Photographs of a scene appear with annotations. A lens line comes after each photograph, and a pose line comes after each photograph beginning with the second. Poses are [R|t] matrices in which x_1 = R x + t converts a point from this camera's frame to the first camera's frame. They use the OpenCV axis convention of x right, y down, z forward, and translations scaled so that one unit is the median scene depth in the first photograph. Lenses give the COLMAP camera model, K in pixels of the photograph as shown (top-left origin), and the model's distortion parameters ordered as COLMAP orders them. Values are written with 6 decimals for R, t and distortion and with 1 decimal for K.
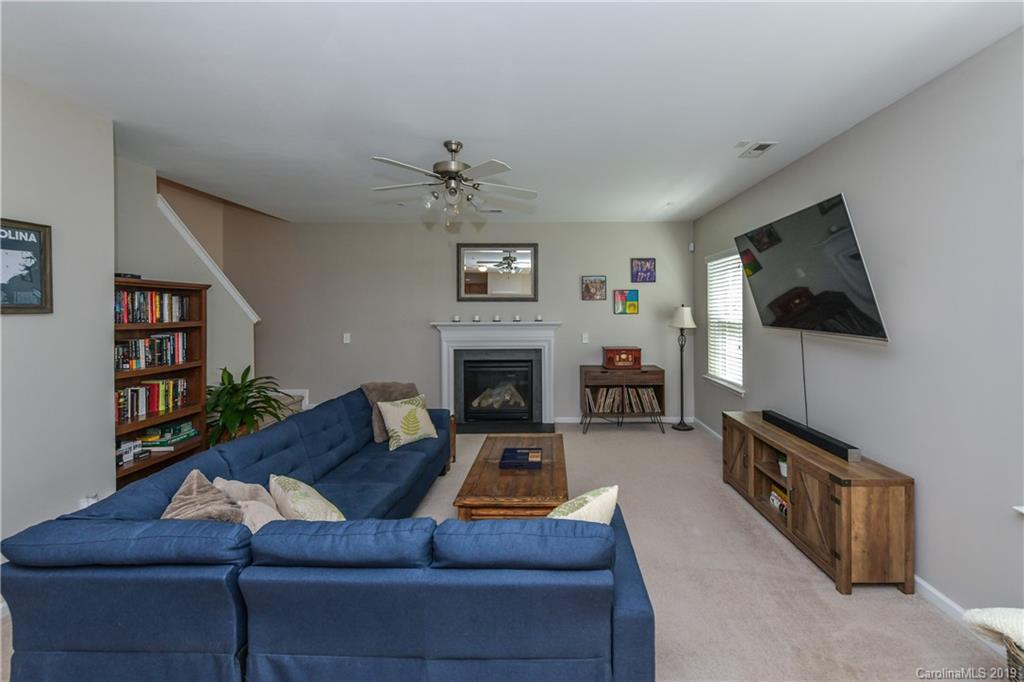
lens RADIAL K [[423.1, 0, 557.1], [0, 423.1, 308.6], [0, 0, 1]] dist [0.002592, 0.001489]
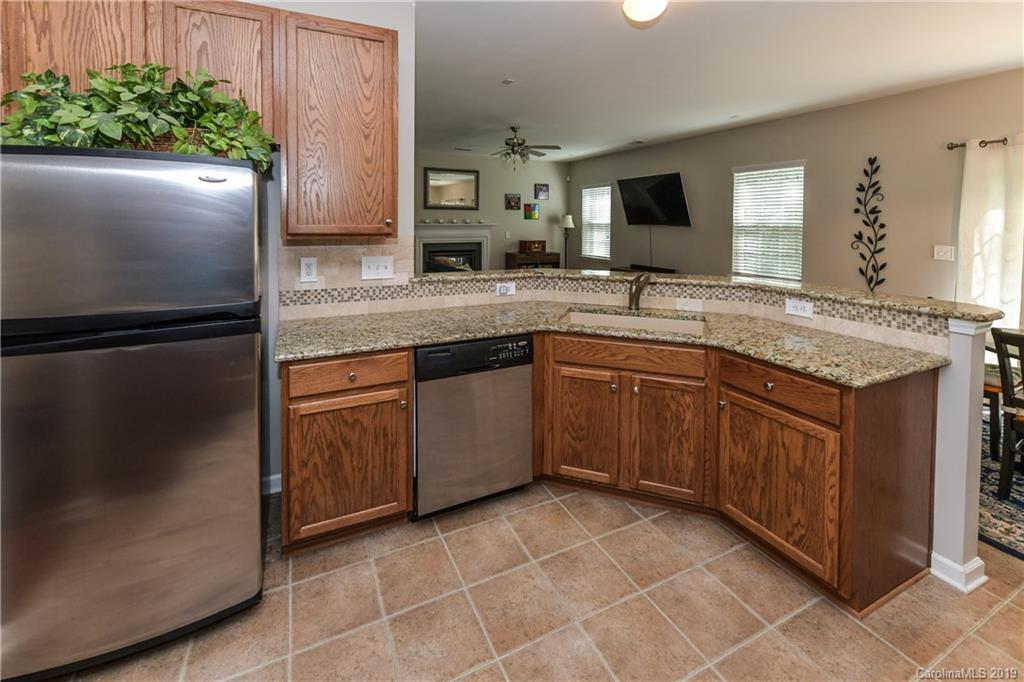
lens RADIAL K [[423.1, 0, 513.7], [0, 423.1, 235.6], [0, 0, 1]] dist [0.002592, 0.001489]
pose [[0.911083, -0.007030, 0.412163, -0.658334], [-0.008166, 0.999351, 0.035095, 0.022484], [-0.412143, -0.035340, 0.910434, -0.477203]]
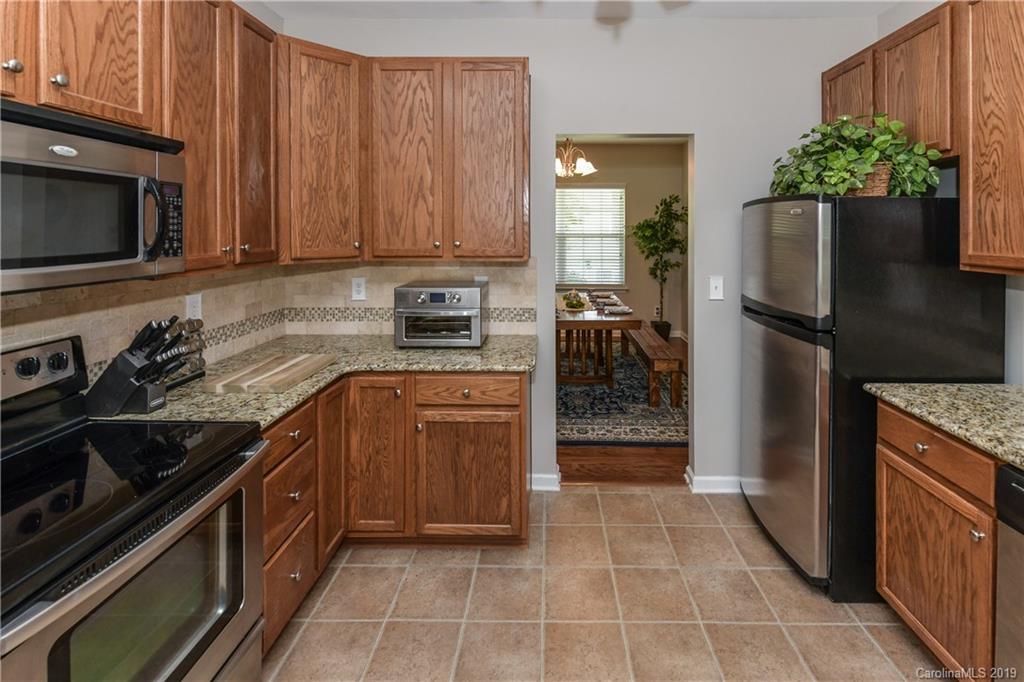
lens RADIAL K [[477.8, 0, 527.6], [0, 477.8, 235.4], [0, 0, 1]] dist [0.008804, -0.001926]
pose [[-0.055386, 0.012854, -0.998382, -0.291800], [0.001412, 0.999917, 0.012795, 0.009746], [0.998464, -0.000701, -0.055399, -0.334971]]
